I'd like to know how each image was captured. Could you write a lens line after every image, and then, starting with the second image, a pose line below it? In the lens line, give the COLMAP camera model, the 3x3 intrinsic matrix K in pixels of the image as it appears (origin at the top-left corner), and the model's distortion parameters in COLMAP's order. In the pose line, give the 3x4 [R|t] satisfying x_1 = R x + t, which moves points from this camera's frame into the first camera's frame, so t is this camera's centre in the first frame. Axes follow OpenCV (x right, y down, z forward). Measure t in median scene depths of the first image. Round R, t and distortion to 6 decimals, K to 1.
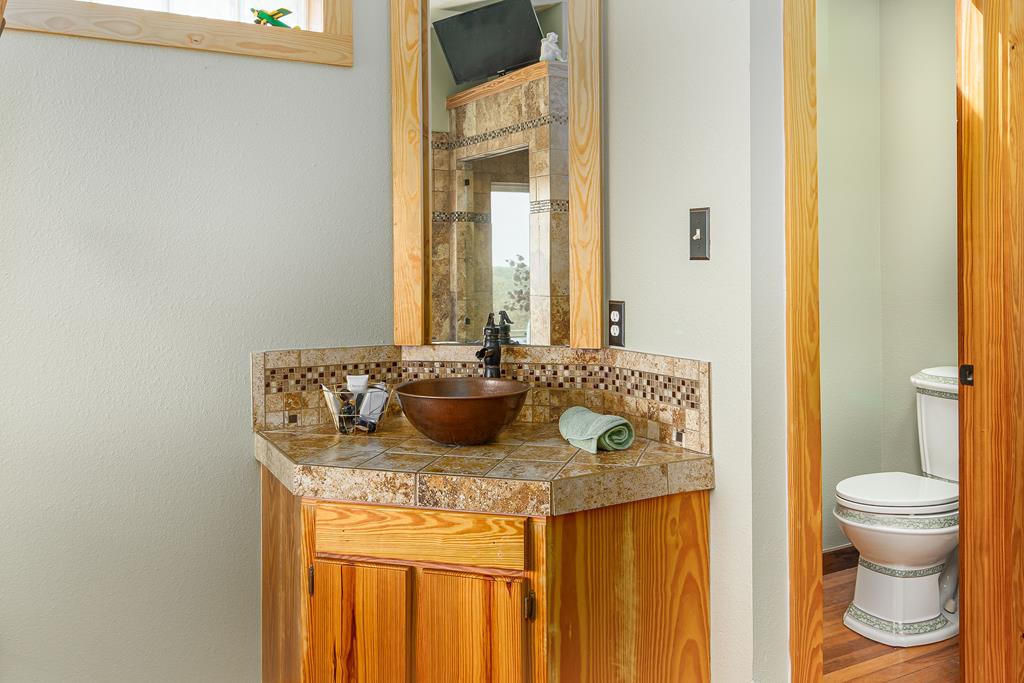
lens RADIAL K [[793.0, 0, 514.7], [0, 793.0, 339.4], [0, 0, 1]] dist [0.002186, 0.001157]
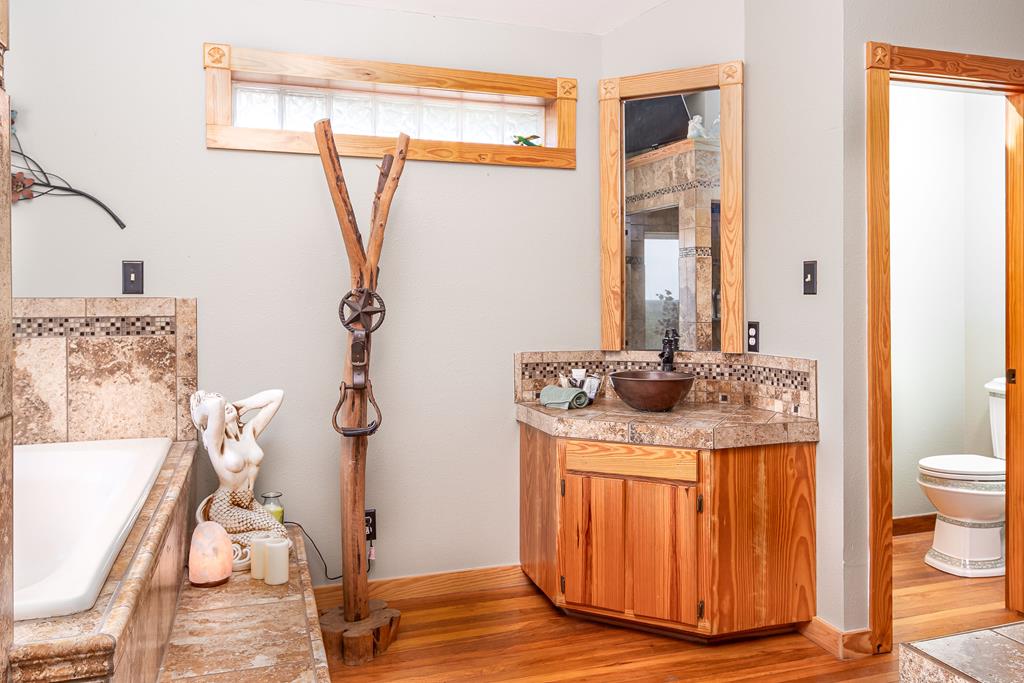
lens RADIAL K [[793.0, 0, 509.4], [0, 793.0, 338.8], [0, 0, 1]] dist [0.002186, 0.001157]
pose [[0.987365, 0.010127, -0.158138, -0.091547], [-0.016963, 0.998976, -0.041941, 0.055701], [0.157551, 0.044093, 0.986526, -0.562934]]
